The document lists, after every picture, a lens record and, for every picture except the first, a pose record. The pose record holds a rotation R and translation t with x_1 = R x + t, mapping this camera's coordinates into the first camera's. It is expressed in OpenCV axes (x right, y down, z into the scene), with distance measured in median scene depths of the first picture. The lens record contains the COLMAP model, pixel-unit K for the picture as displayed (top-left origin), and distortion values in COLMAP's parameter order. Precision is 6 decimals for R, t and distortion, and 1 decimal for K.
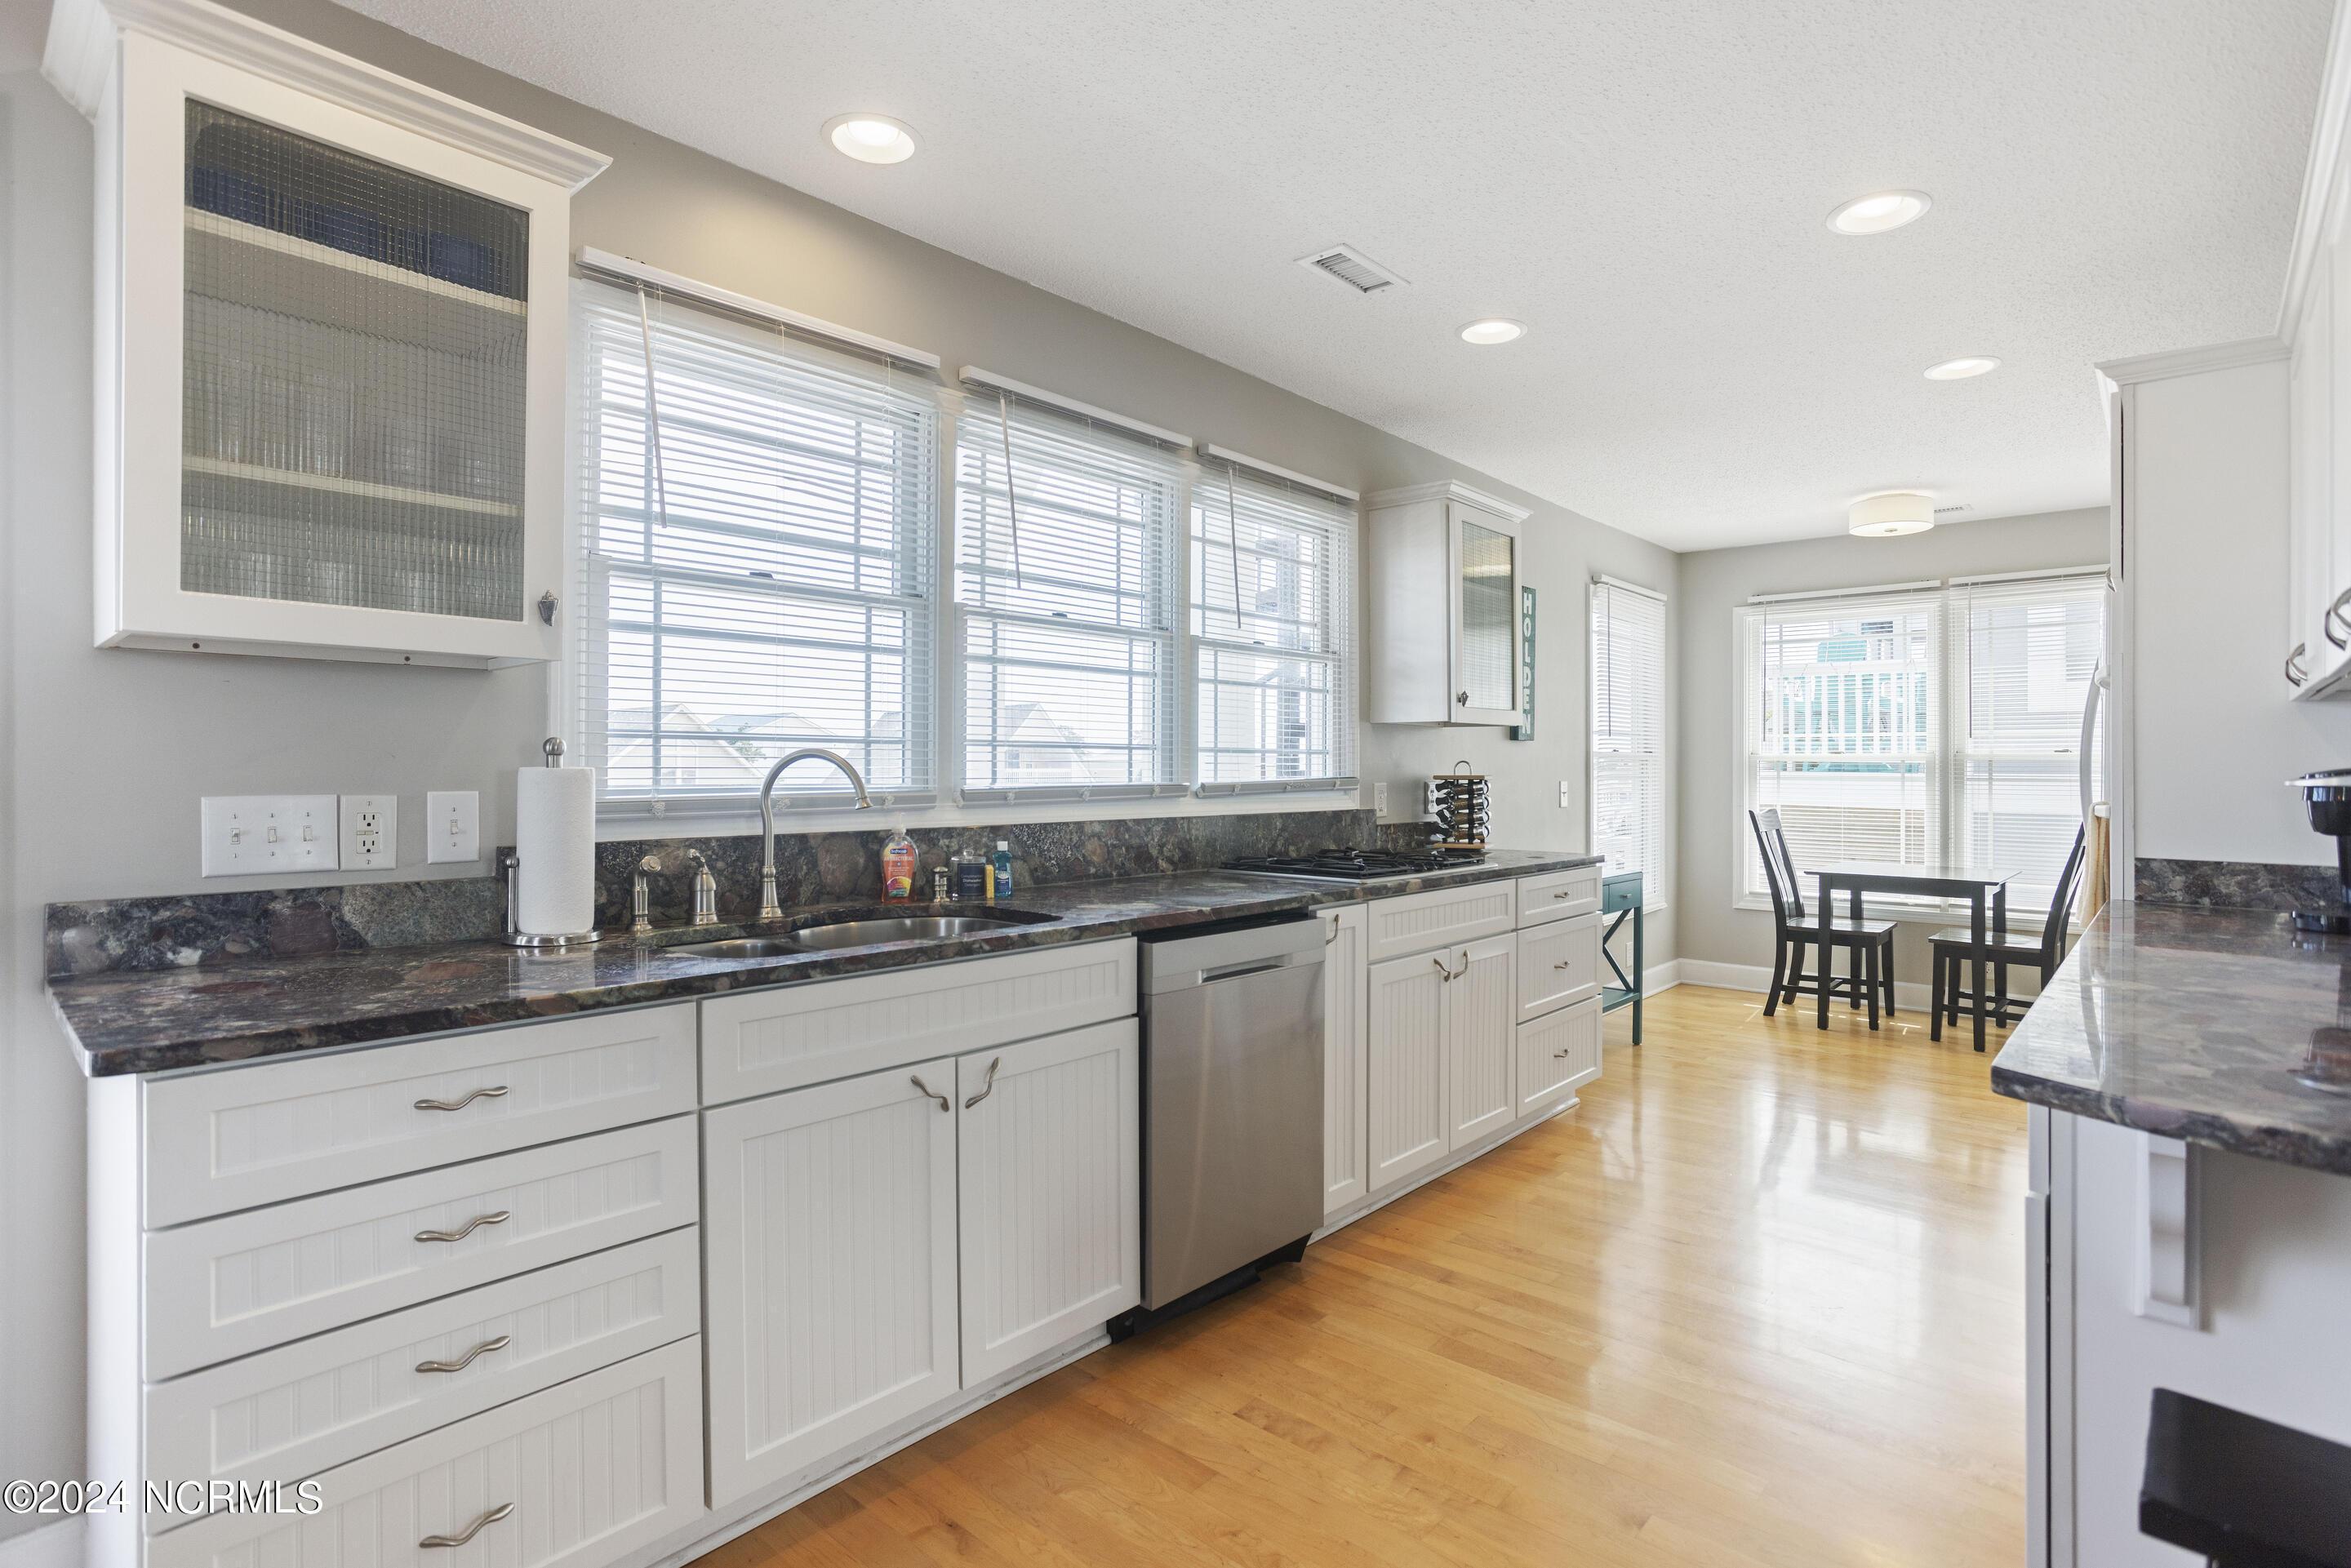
lens RADIAL K [[1161.9, 0, 1174.3], [0, 1161.9, 757.3], [0, 0, 1]] dist [-0.021102, 0.001539]
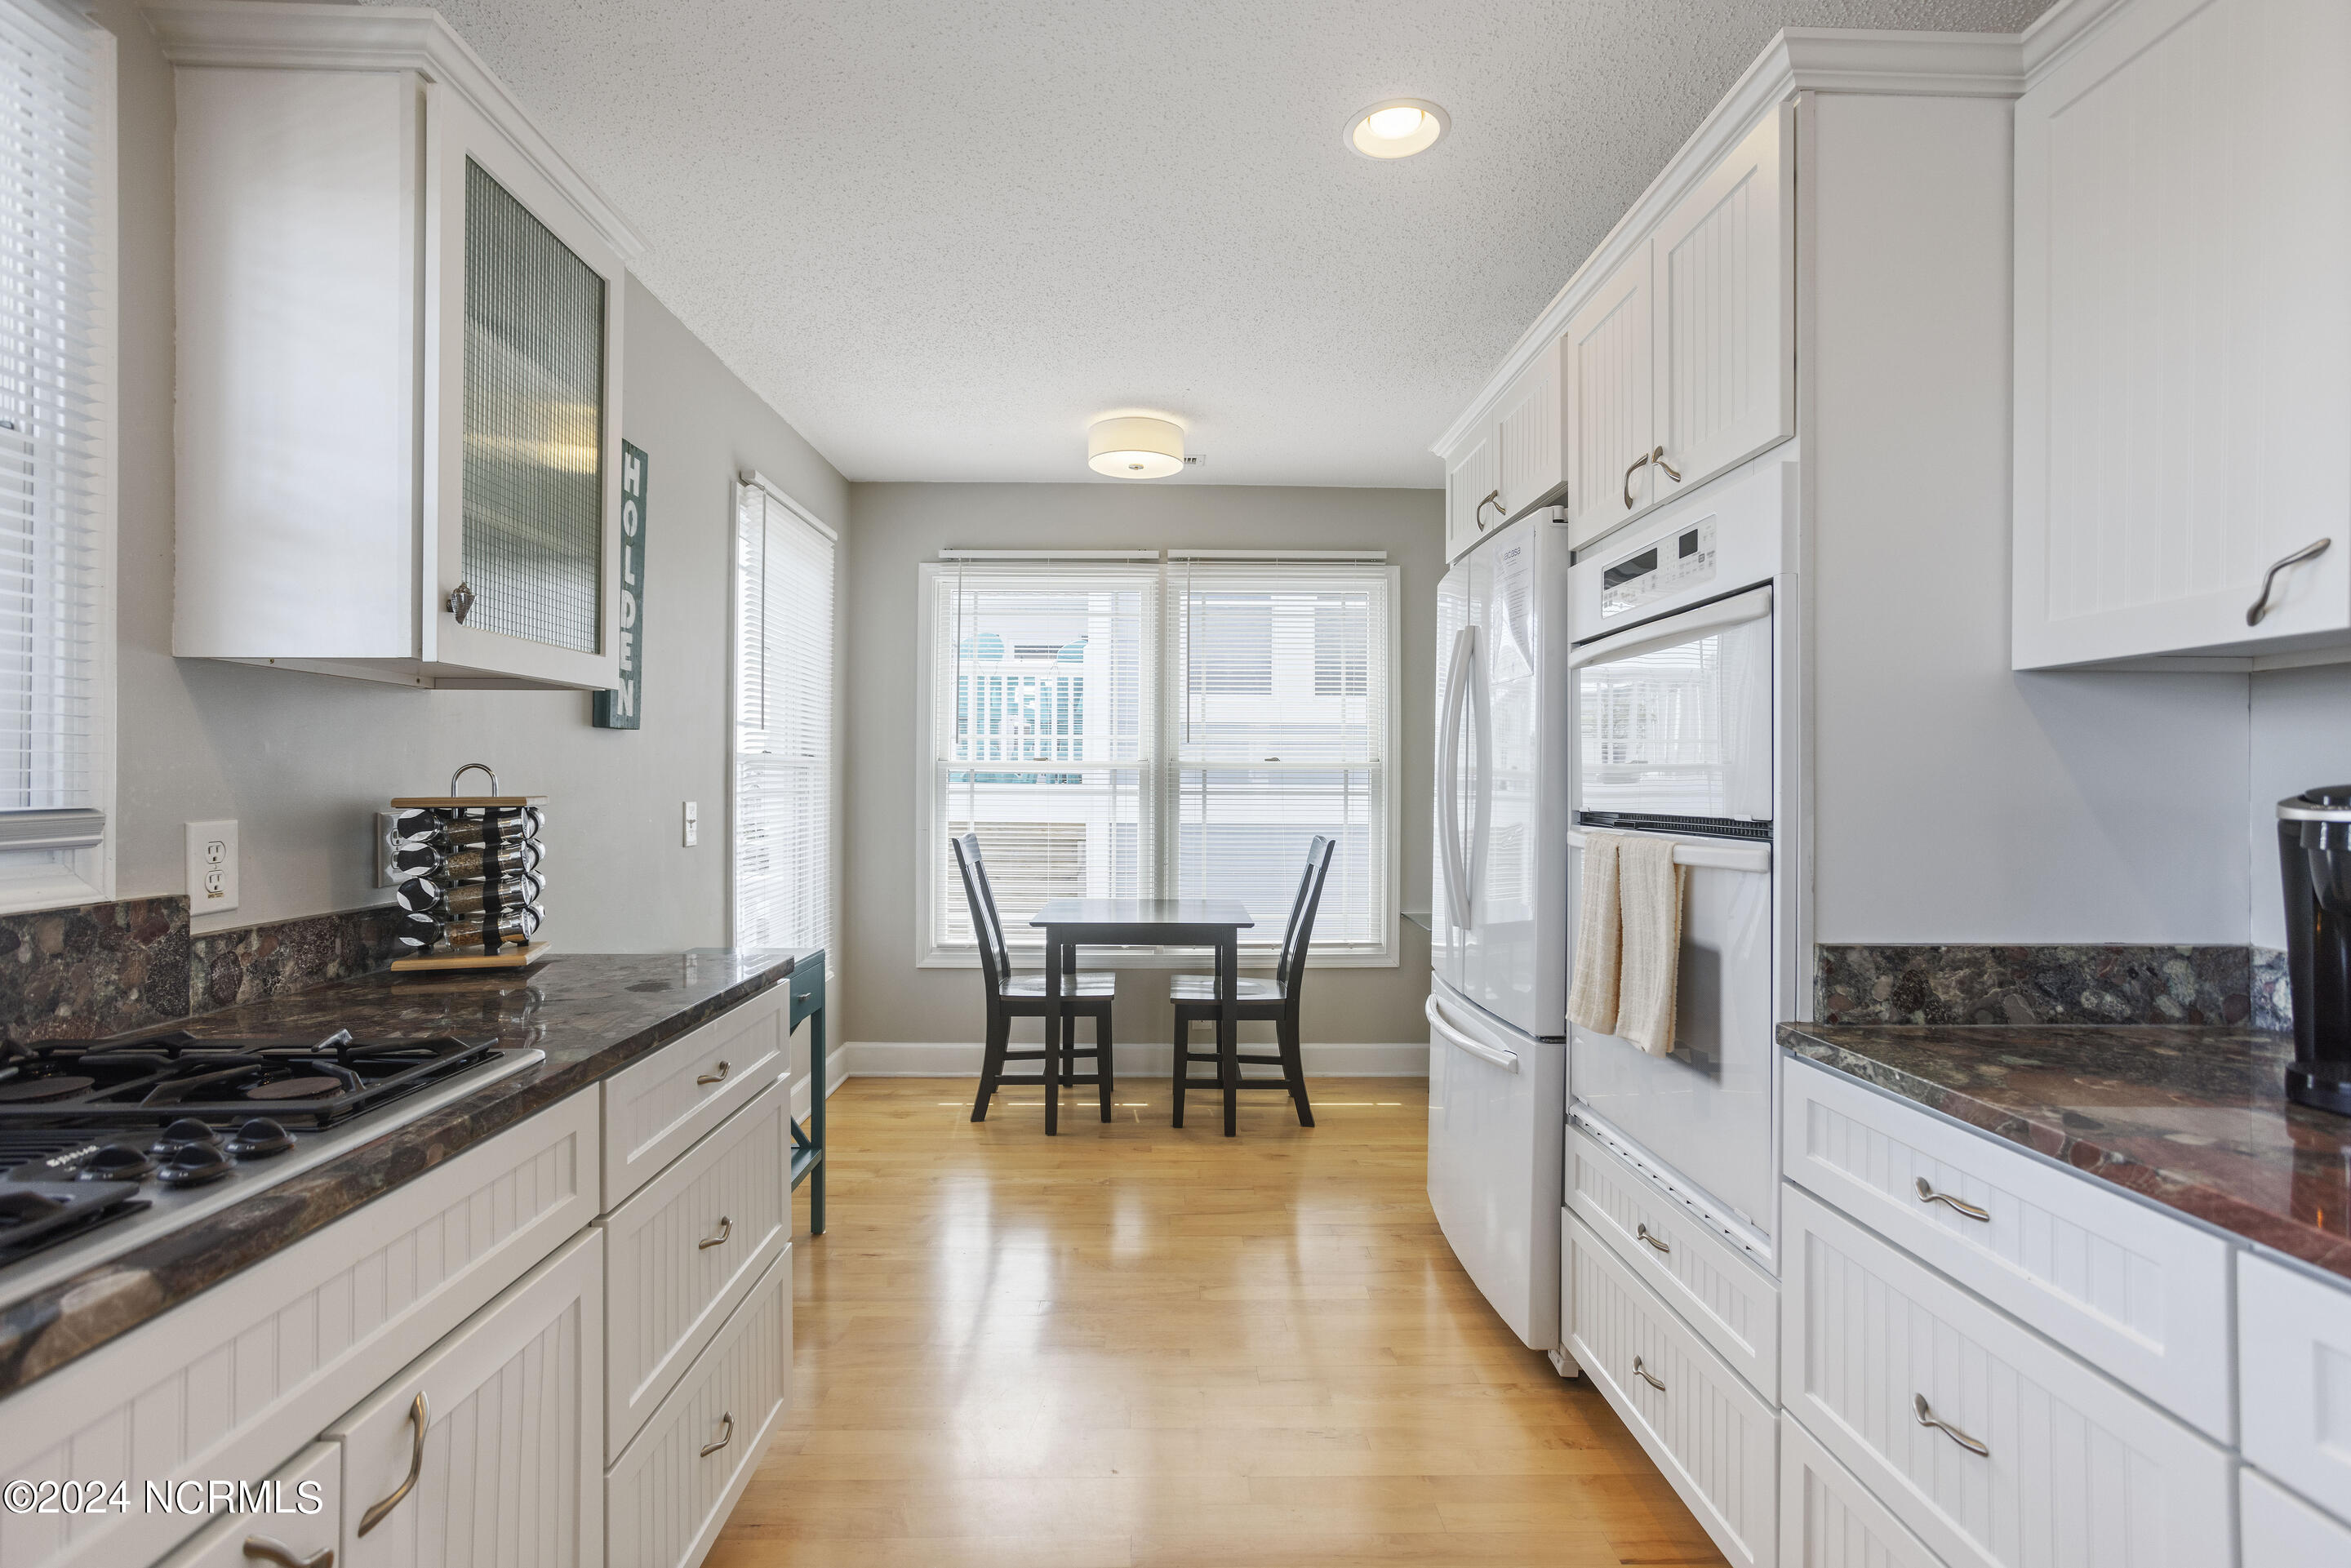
lens RADIAL K [[1144.2, 0, 1172.5], [0, 1144.2, 773.8], [0, 0, 1]] dist [-0.067429, 0.037123]
pose [[0.733098, 0.003404, 0.680115, 0.154069], [-0.007015, 0.999972, 0.002557, 0.003878], [-0.680087, -0.006645, 0.733101, 0.511322]]
